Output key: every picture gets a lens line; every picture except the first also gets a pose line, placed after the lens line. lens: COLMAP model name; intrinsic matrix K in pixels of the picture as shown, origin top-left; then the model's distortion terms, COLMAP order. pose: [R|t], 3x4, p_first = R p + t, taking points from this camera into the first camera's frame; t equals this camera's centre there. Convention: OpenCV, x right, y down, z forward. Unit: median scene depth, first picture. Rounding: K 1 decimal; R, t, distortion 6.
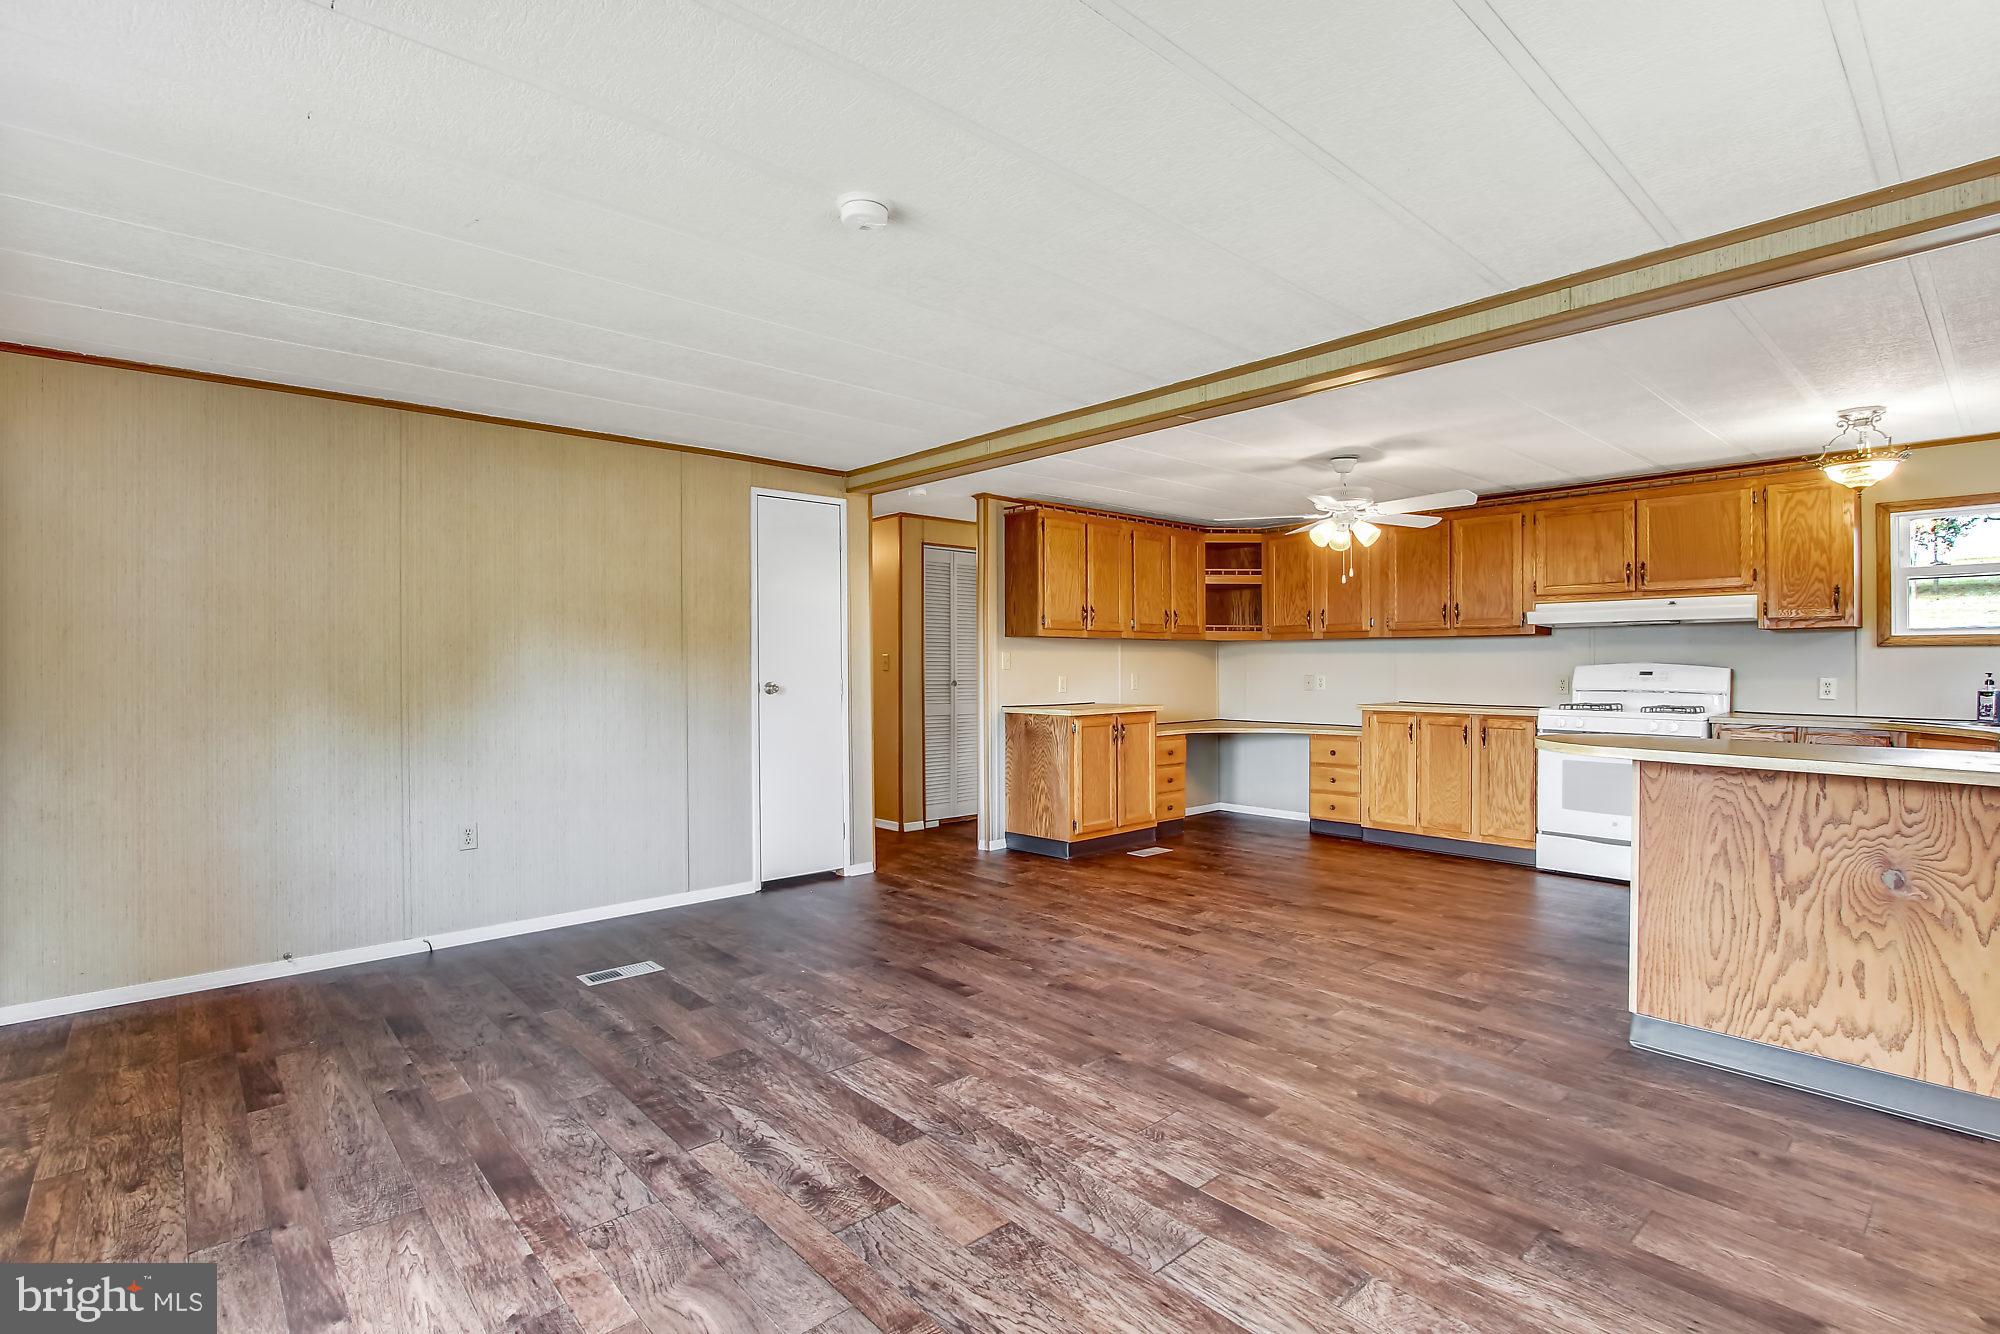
lens RADIAL K [[969.1, 0, 1004.9], [0, 969.1, 656.3], [0, 0, 1]] dist [0.002831, -0.000494]
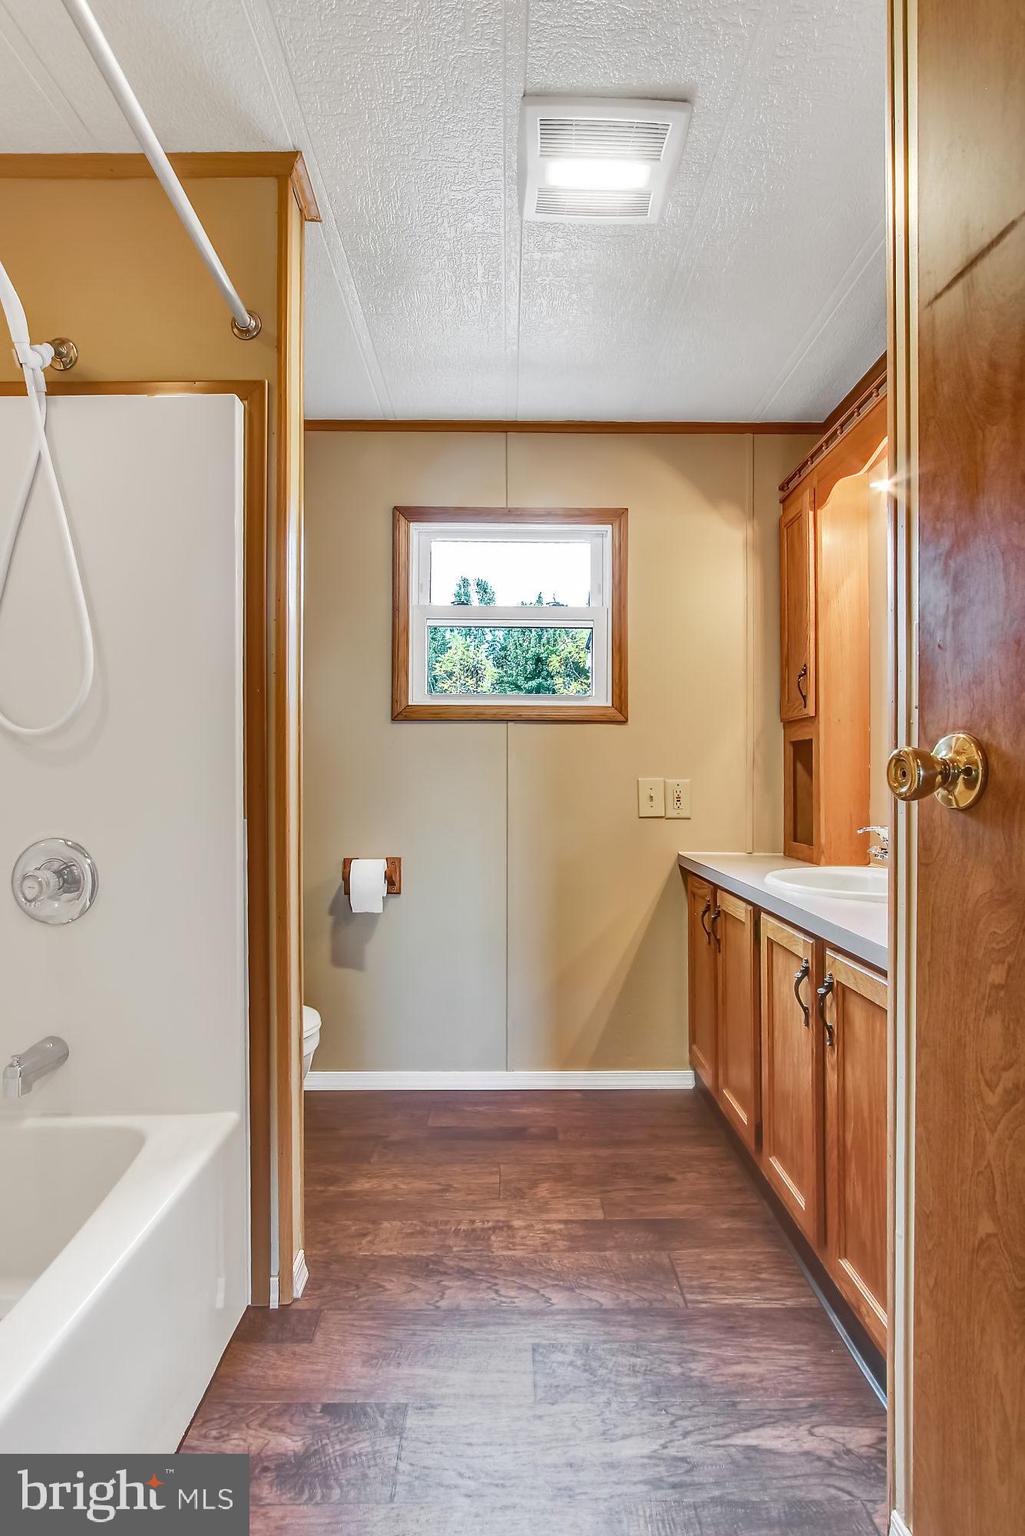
lens RADIAL K [[649.8, 0, 507.7], [0, 649.8, 784.3], [0, 0, 1]] dist [-0.013480, 0.000983]
pose [[0.653172, 0.003030, 0.757204, -0.408101], [-0.003957, 0.999992, -0.000589, 0.004584], [-0.757199, -0.002612, 0.653179, 0.466490]]
